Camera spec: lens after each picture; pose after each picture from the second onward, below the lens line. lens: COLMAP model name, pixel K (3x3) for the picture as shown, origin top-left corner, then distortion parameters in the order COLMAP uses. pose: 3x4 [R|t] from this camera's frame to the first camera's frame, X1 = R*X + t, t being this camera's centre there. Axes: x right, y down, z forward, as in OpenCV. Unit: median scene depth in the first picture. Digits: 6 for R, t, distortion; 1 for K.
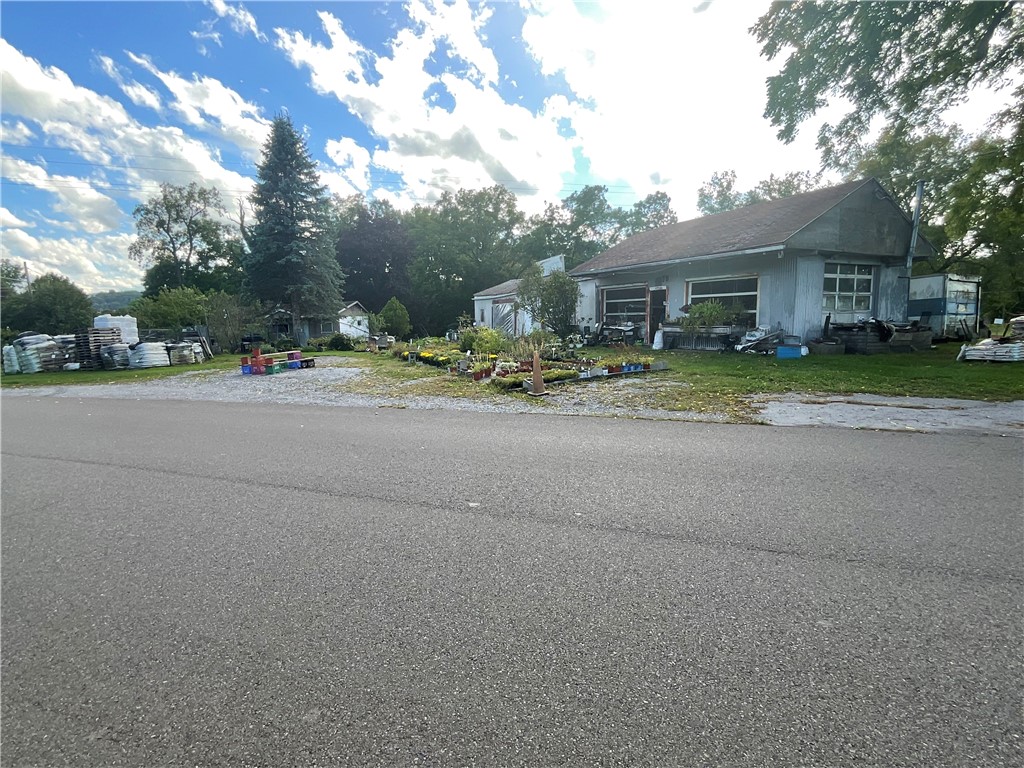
lens RADIAL K [[502.8, 0, 514.3], [0, 502.8, 381.1], [0, 0, 1]] dist [0.001410, 0.001174]
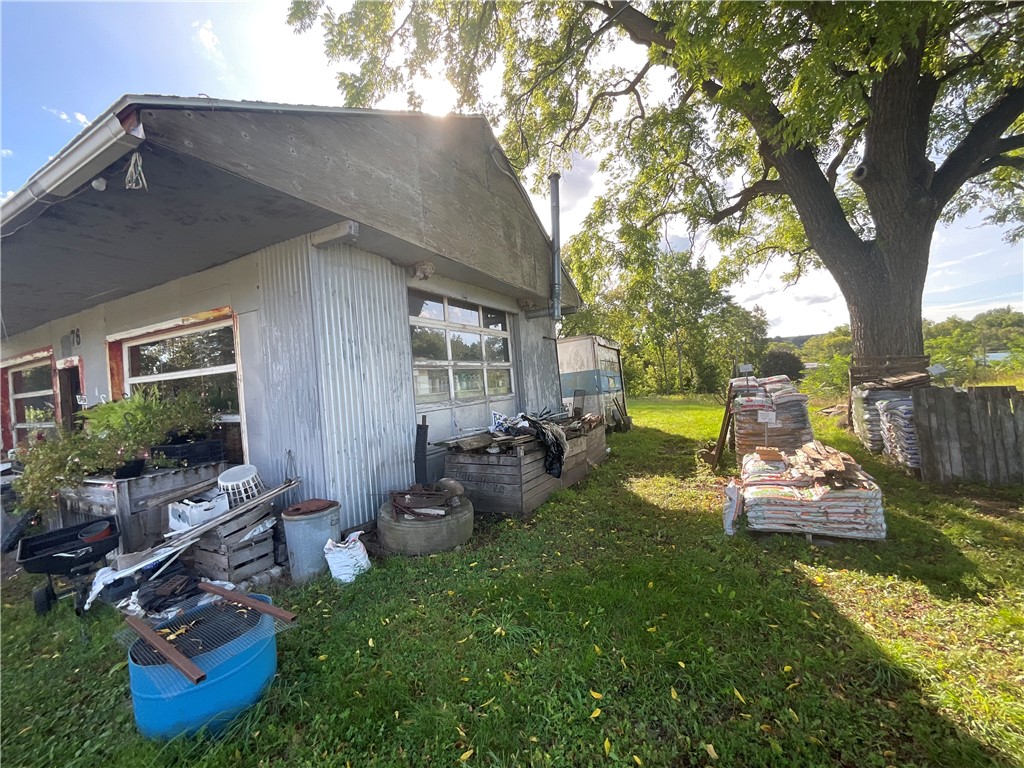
lens RADIAL K [[420.4, 0, 510.8], [0, 420.4, 386.3], [0, 0, 1]] dist [0.000137, 0.000416]
pose [[0.811371, -0.044416, 0.582842, 0.428716], [0.128765, 0.986196, -0.104100, -0.099509], [-0.570172, 0.159513, 0.805890, 0.616371]]
